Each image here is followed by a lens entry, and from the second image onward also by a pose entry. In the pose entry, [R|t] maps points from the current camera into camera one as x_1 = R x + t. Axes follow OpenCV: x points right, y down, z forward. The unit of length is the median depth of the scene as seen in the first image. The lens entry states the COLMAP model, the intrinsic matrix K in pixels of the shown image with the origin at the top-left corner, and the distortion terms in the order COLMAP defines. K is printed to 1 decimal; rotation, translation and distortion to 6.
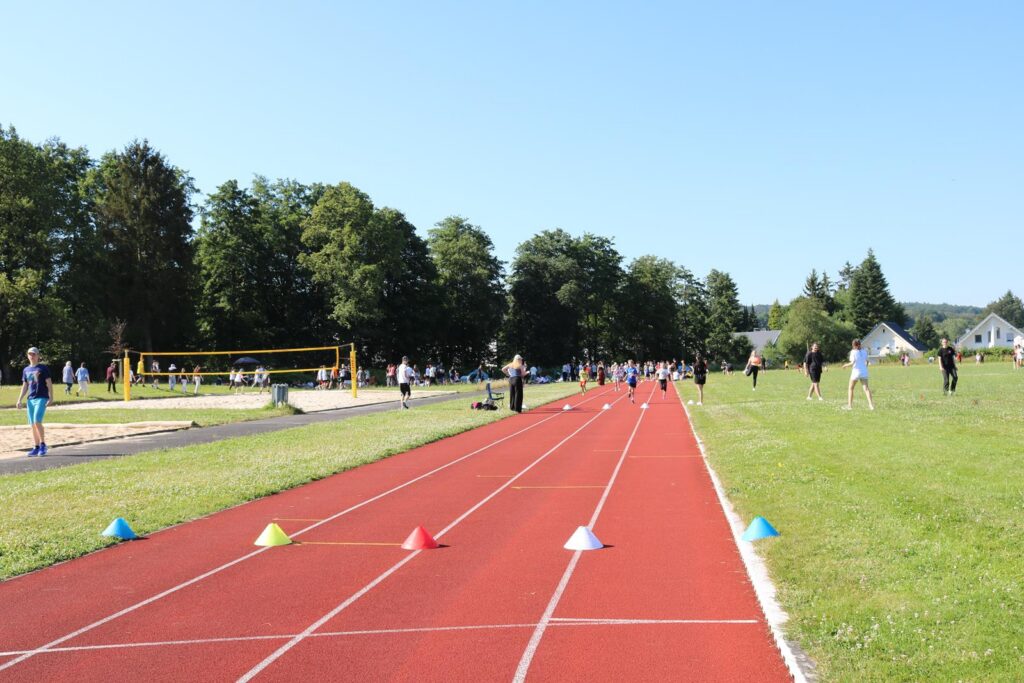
lens RADIAL K [[1080.1, 0, 511.6], [0, 1080.1, 340.1], [0, 0, 1]] dist [-0.072982, 0.000000]
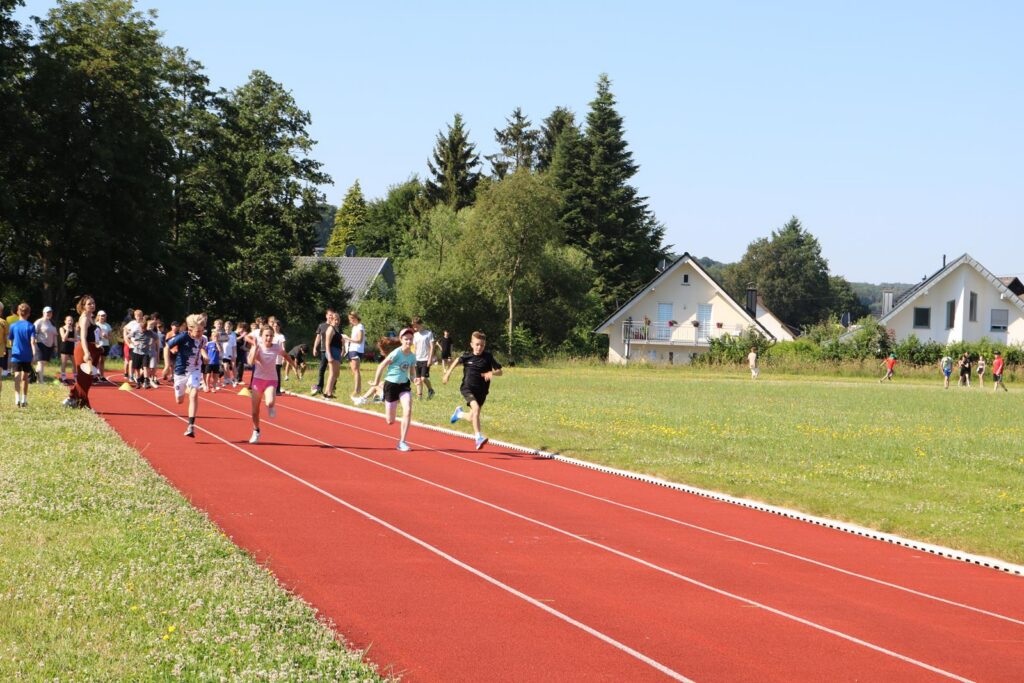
lens RADIAL K [[2285.9, 0, 511.7], [0, 2285.9, 341.6], [0, 0, 1]] dist [-0.023598, 0.000000]
pose [[0.932044, 0.068431, 0.355824, 0.001404], [-0.078615, 0.996804, 0.014223, 0.009118], [-0.353713, -0.041230, 0.934445, 0.347110]]
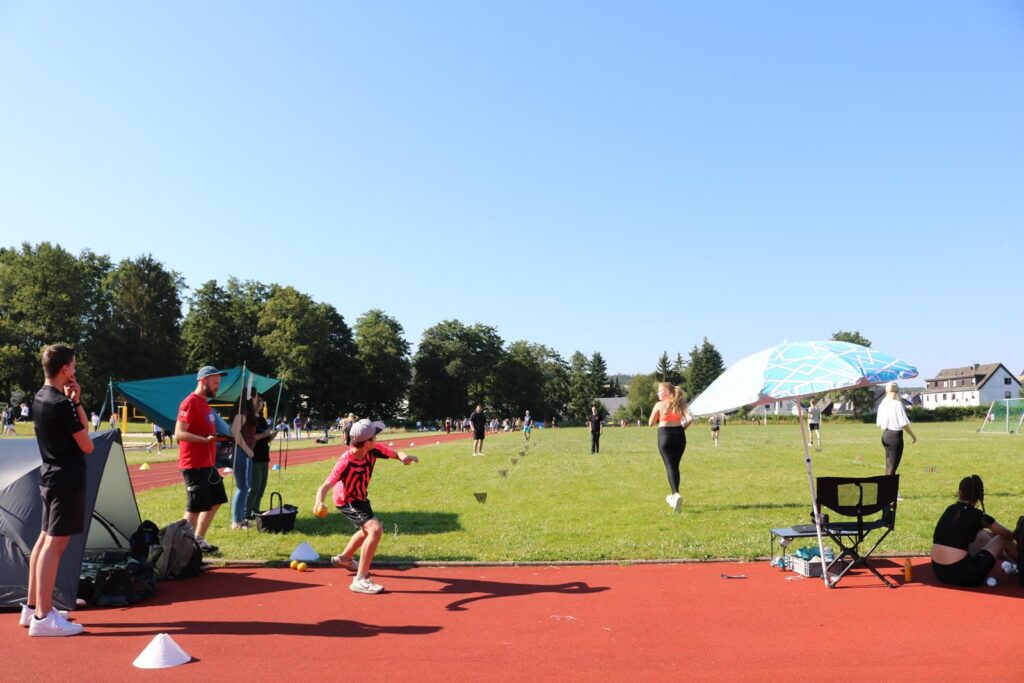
lens RADIAL K [[889.8, 0, 510.1], [0, 889.8, 341.5], [0, 0, 1]] dist [-0.104653, 0.012073]
pose [[0.998071, 0.030775, 0.053926, 0.059547], [-0.027301, 0.997576, -0.063999, -0.005626], [-0.055765, 0.062403, 0.996492, -0.140389]]
